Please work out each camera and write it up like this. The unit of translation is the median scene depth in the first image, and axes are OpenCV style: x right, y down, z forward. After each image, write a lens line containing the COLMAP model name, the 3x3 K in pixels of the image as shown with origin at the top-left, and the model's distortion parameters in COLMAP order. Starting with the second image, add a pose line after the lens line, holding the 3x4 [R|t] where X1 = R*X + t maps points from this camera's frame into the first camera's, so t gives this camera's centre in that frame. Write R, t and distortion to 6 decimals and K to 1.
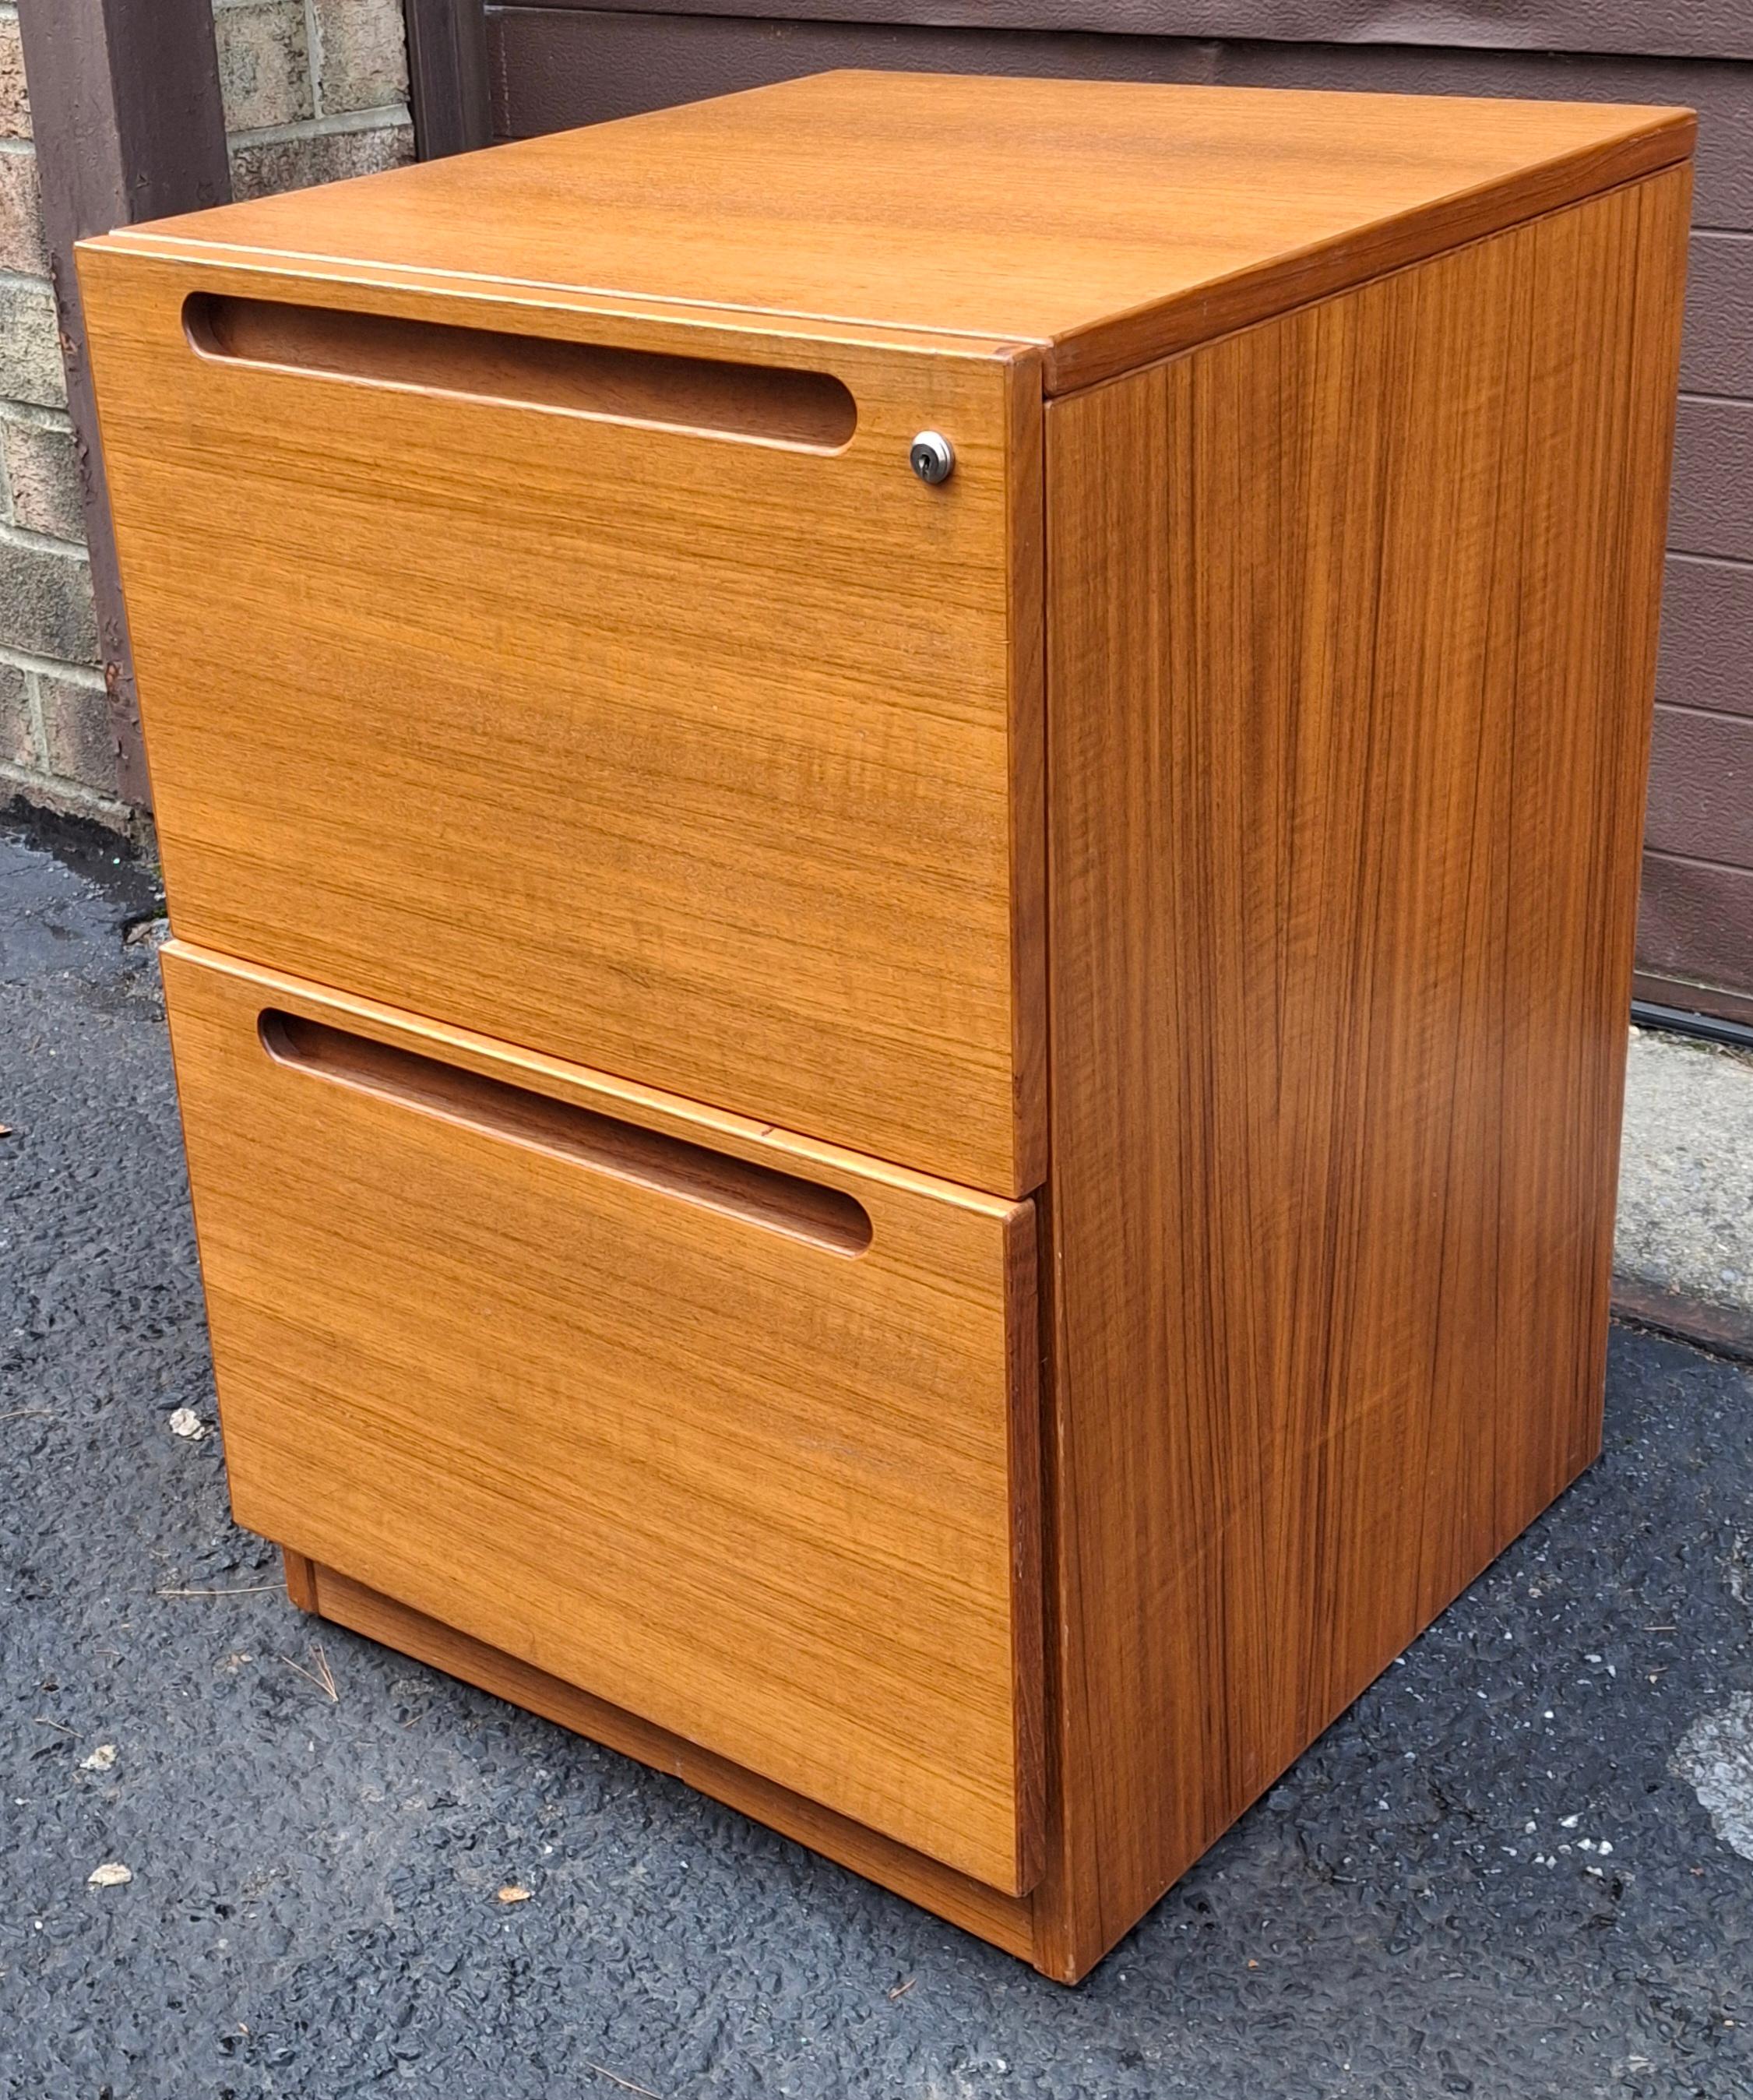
lens RADIAL K [[3273.8, 0, 876.5], [0, 3273.8, 1050.0], [0, 0, 1]] dist [0.008936, 0.176734]
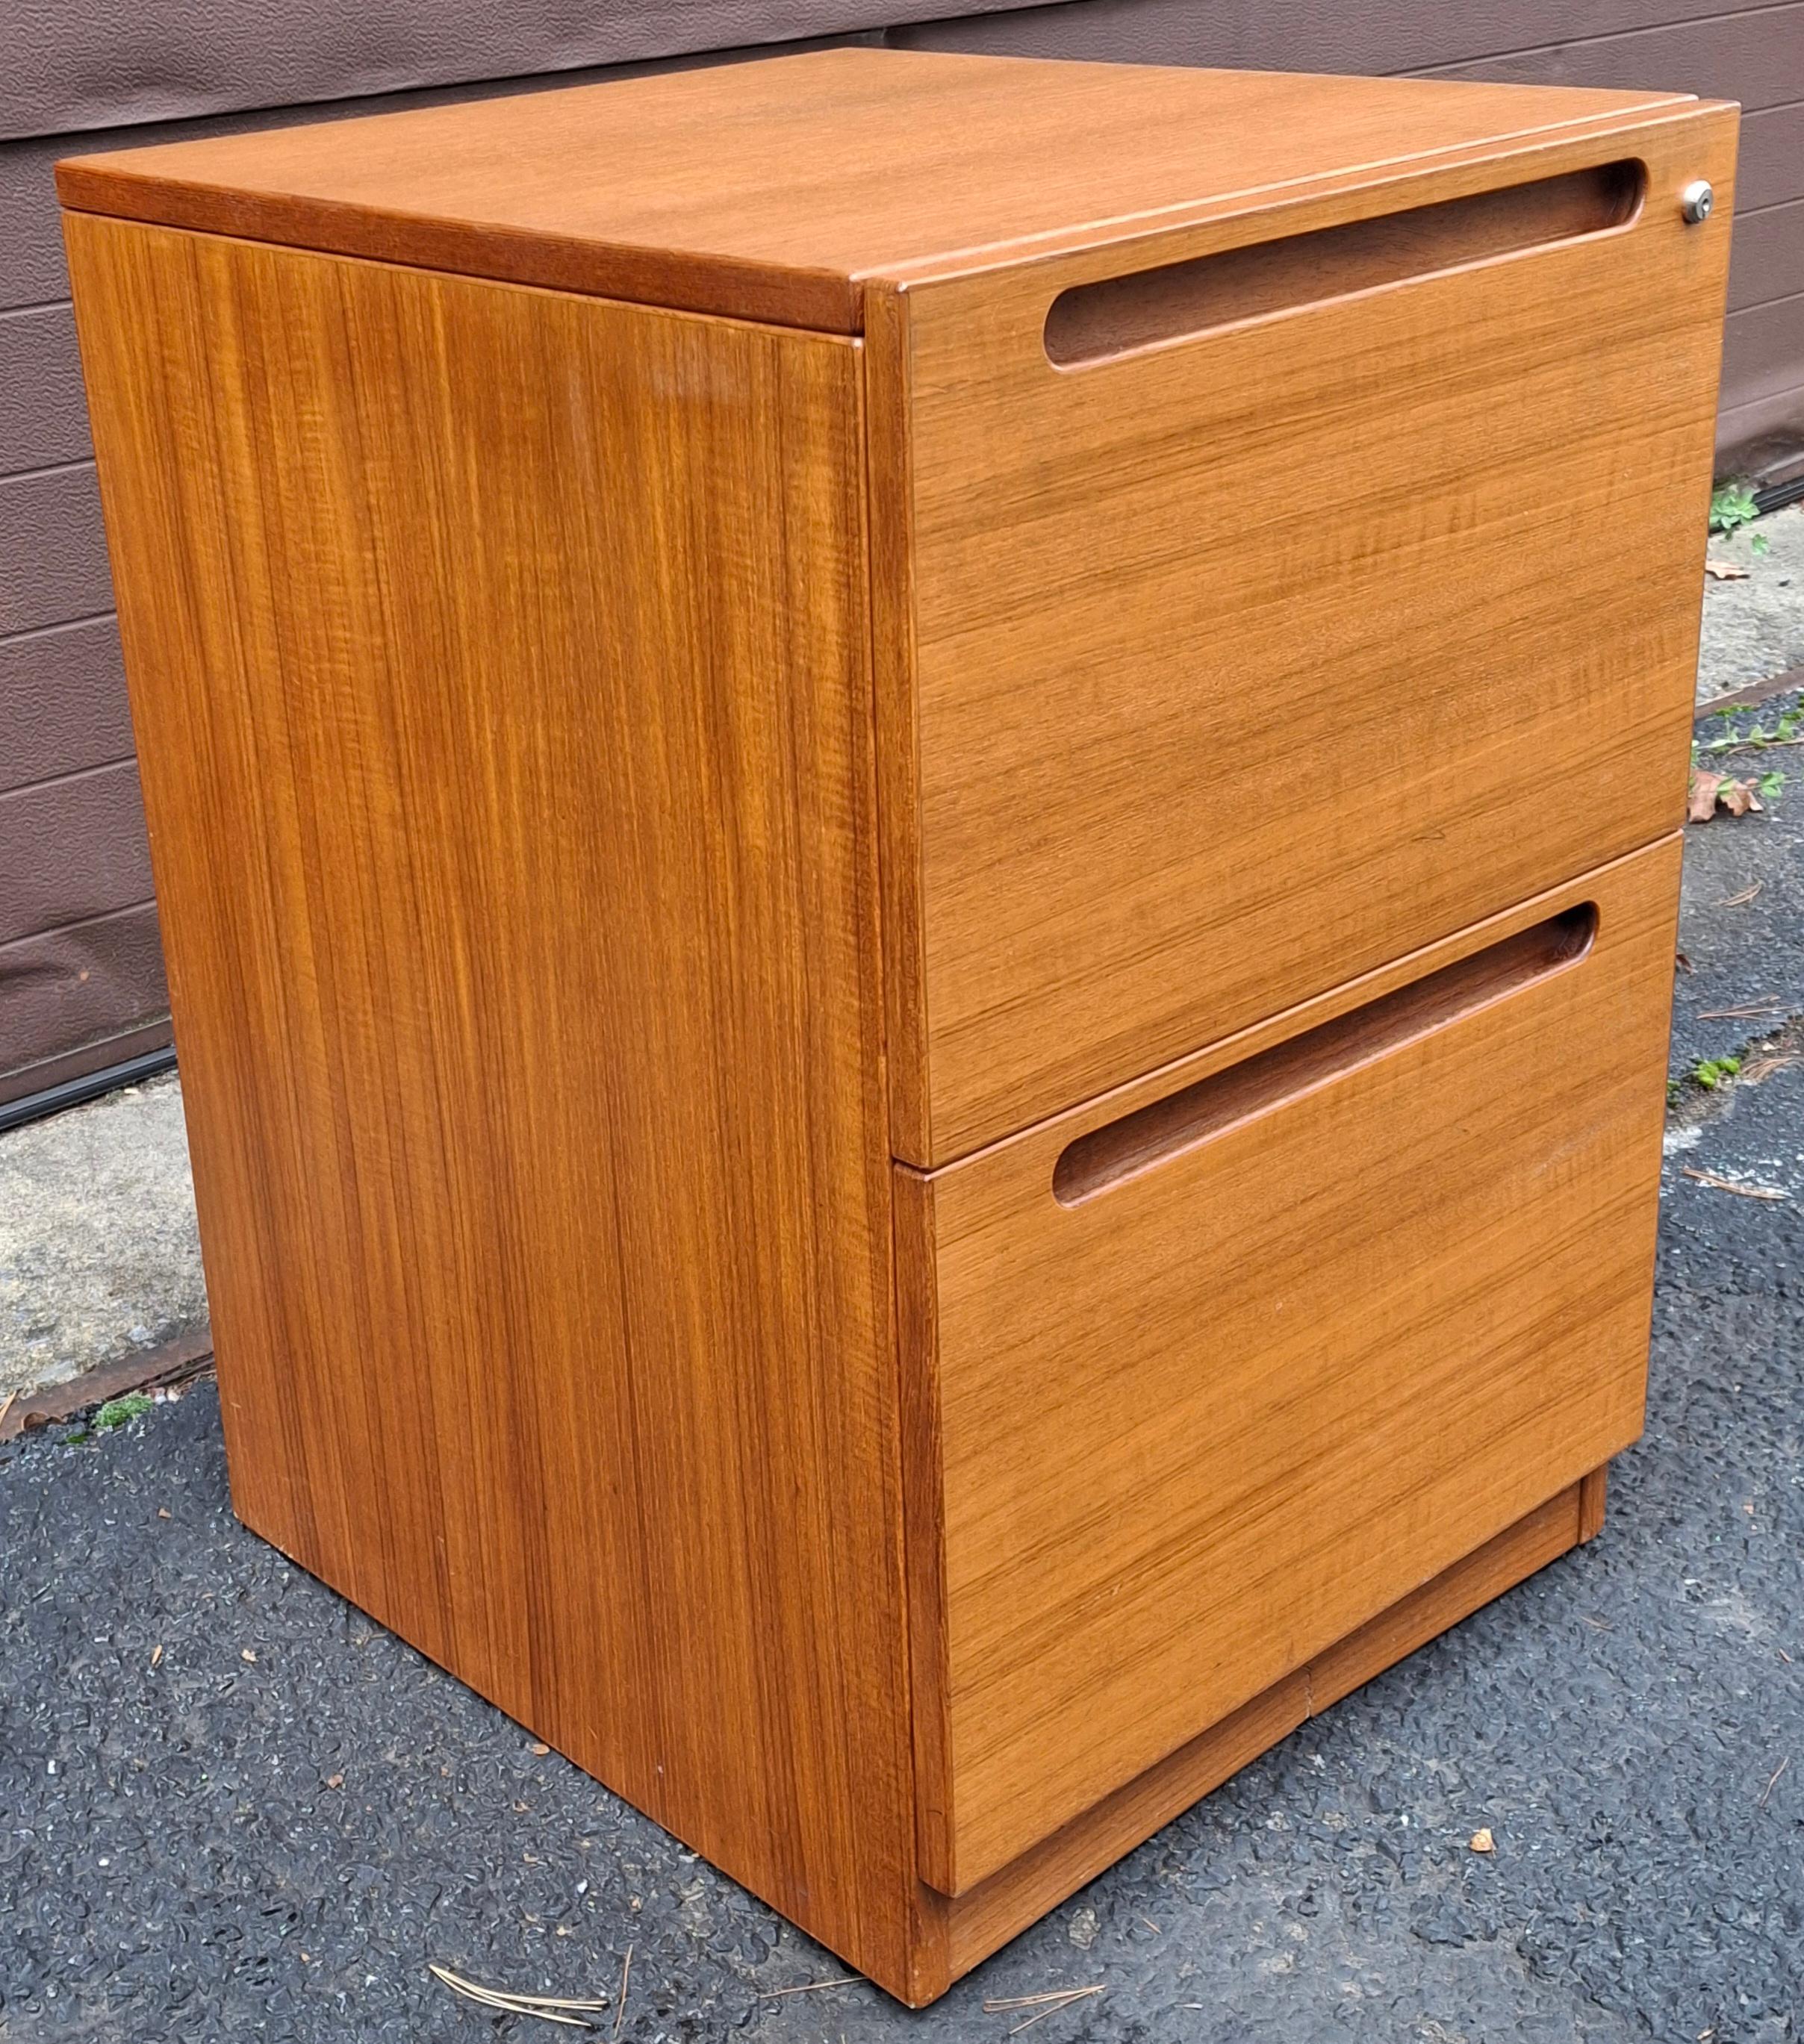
lens RADIAL K [[3136.9, 0, 902.0], [0, 3136.9, 1022.0], [0, 0, 1]] dist [0.201777, -0.612059]
pose [[0.087291, -0.340350, 0.936238, -1.038994], [0.437940, 0.857248, 0.270803, -0.312070], [-0.894756, 0.386377, 0.223883, 0.945817]]
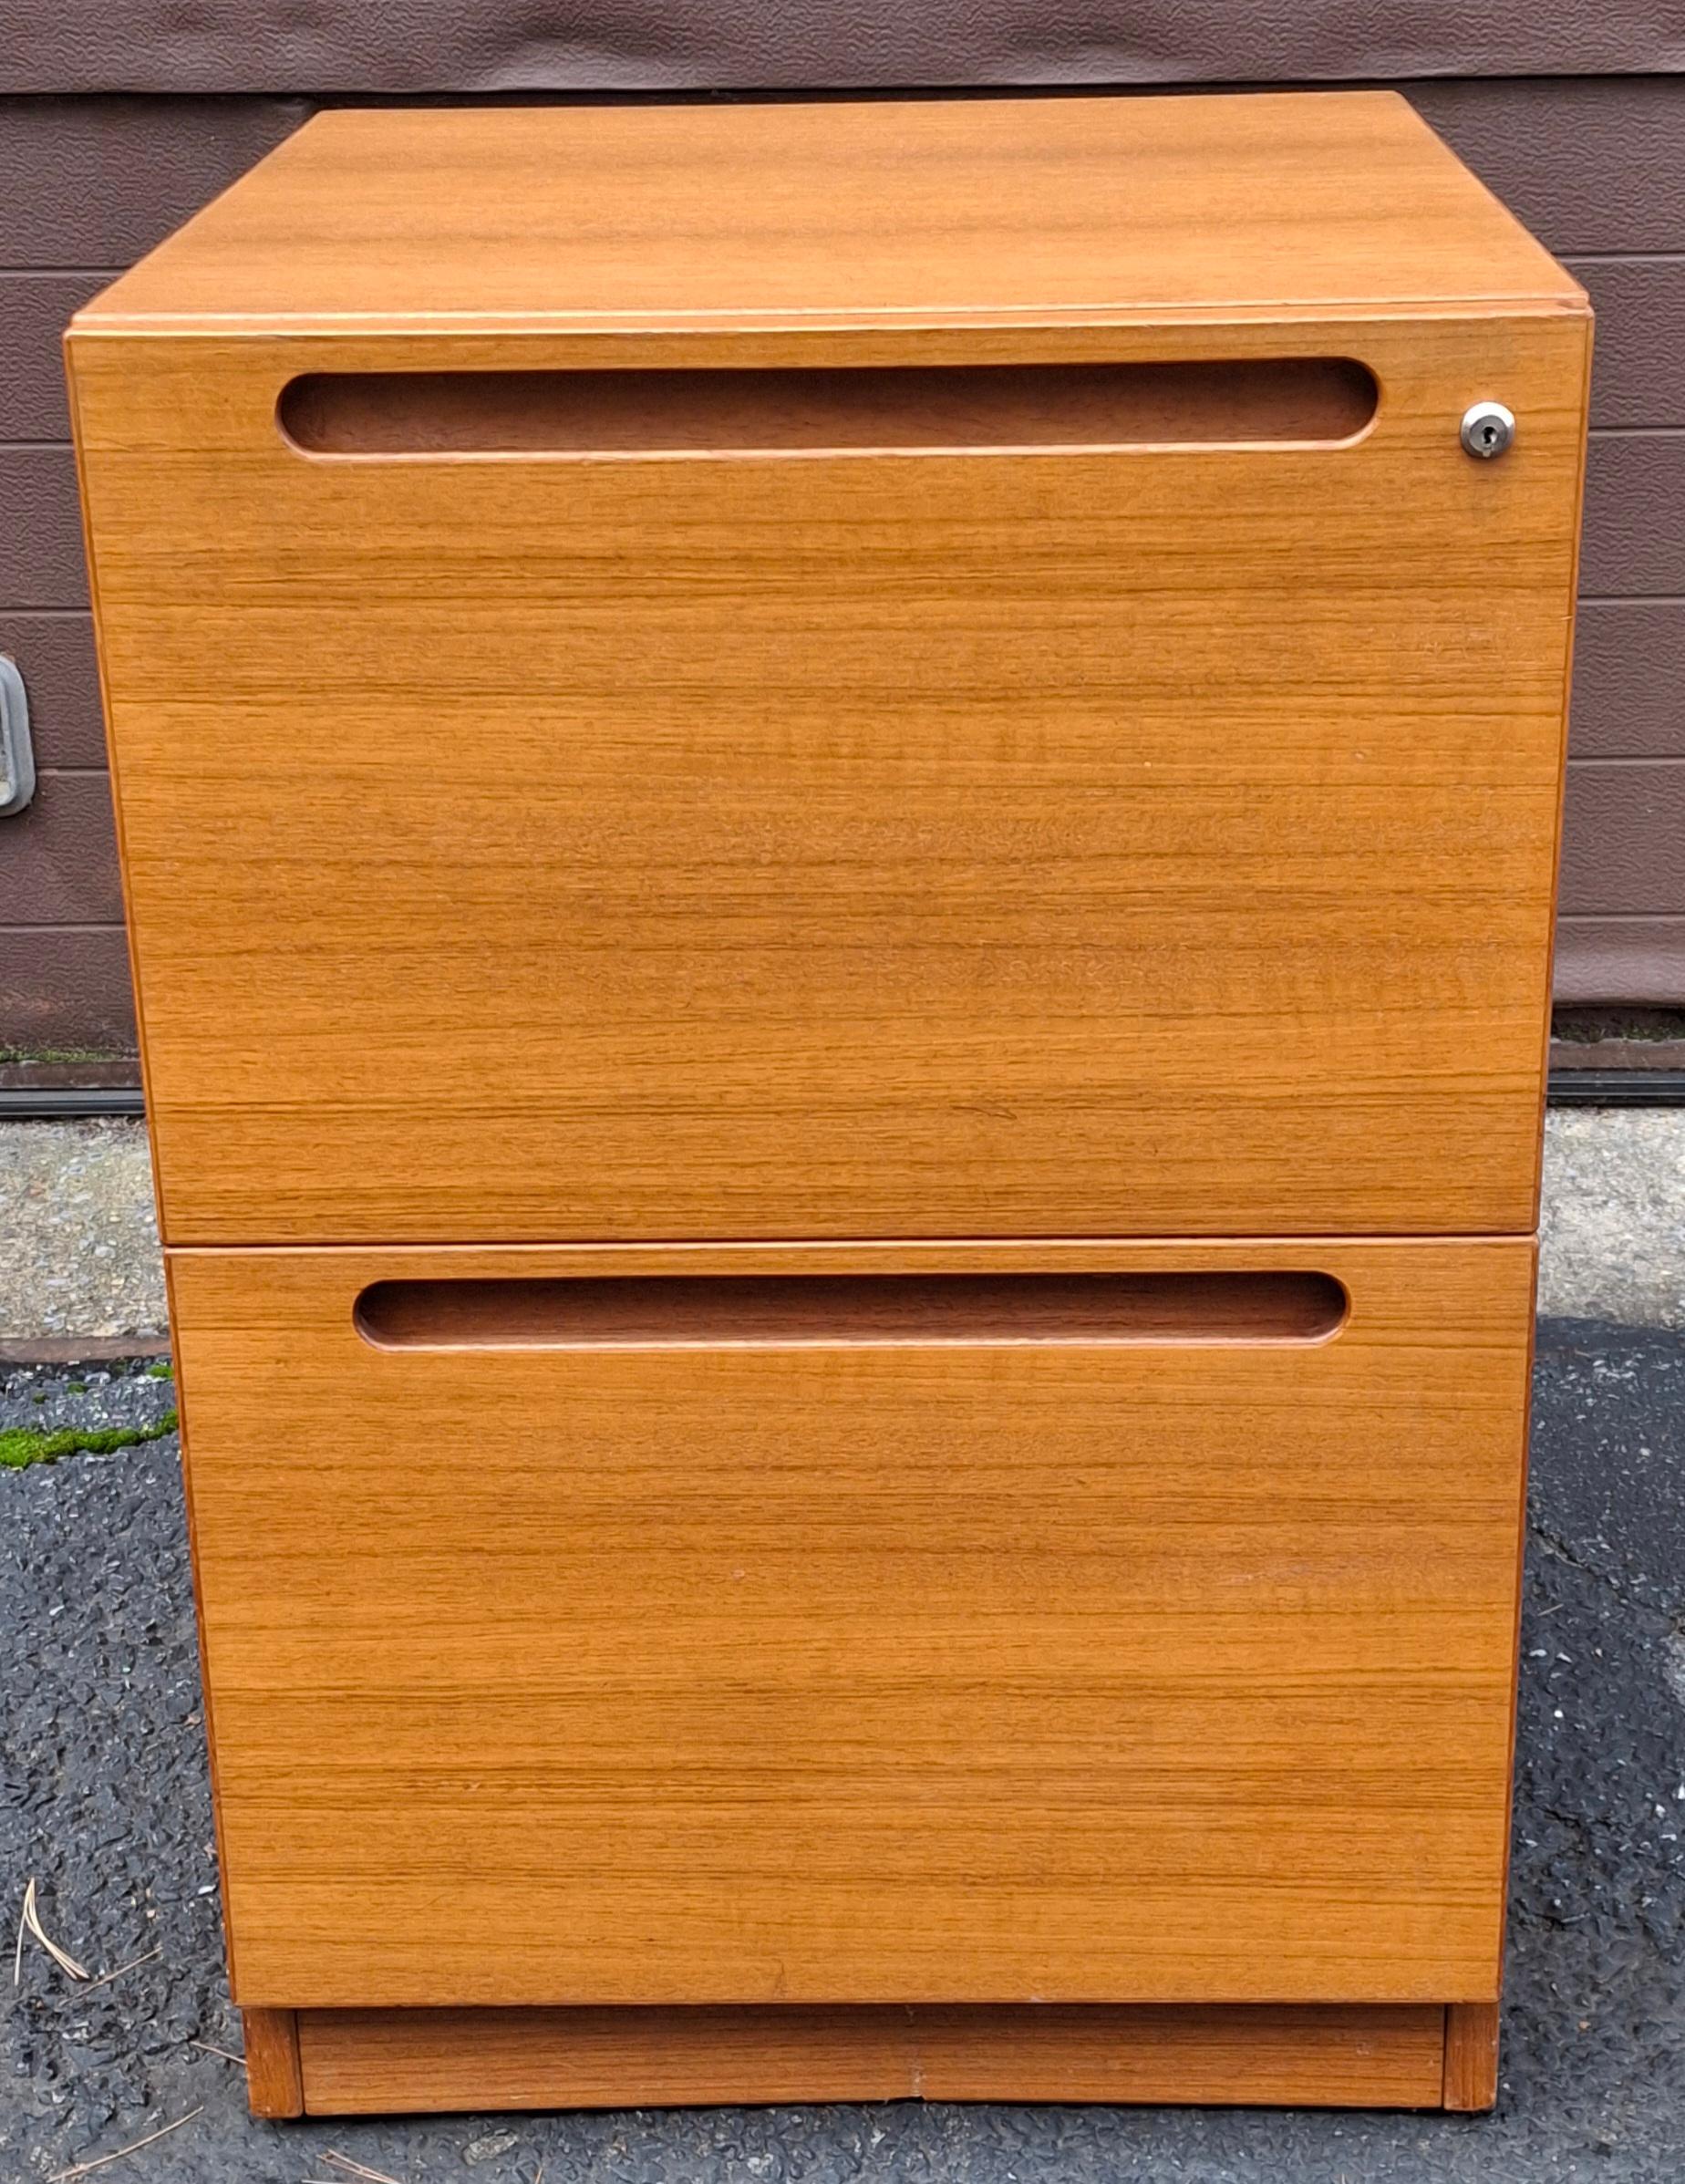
lens RADIAL K [[3648.2, 0, 925.5], [0, 3648.2, 1136.5], [0, 0, 1]] dist [0.276766, -1.158476]
pose [[0.771204, -0.207792, 0.601720, -0.670273], [0.238486, 0.970696, 0.029552, -0.047359], [-0.590228, 0.120712, 0.798160, 0.240847]]
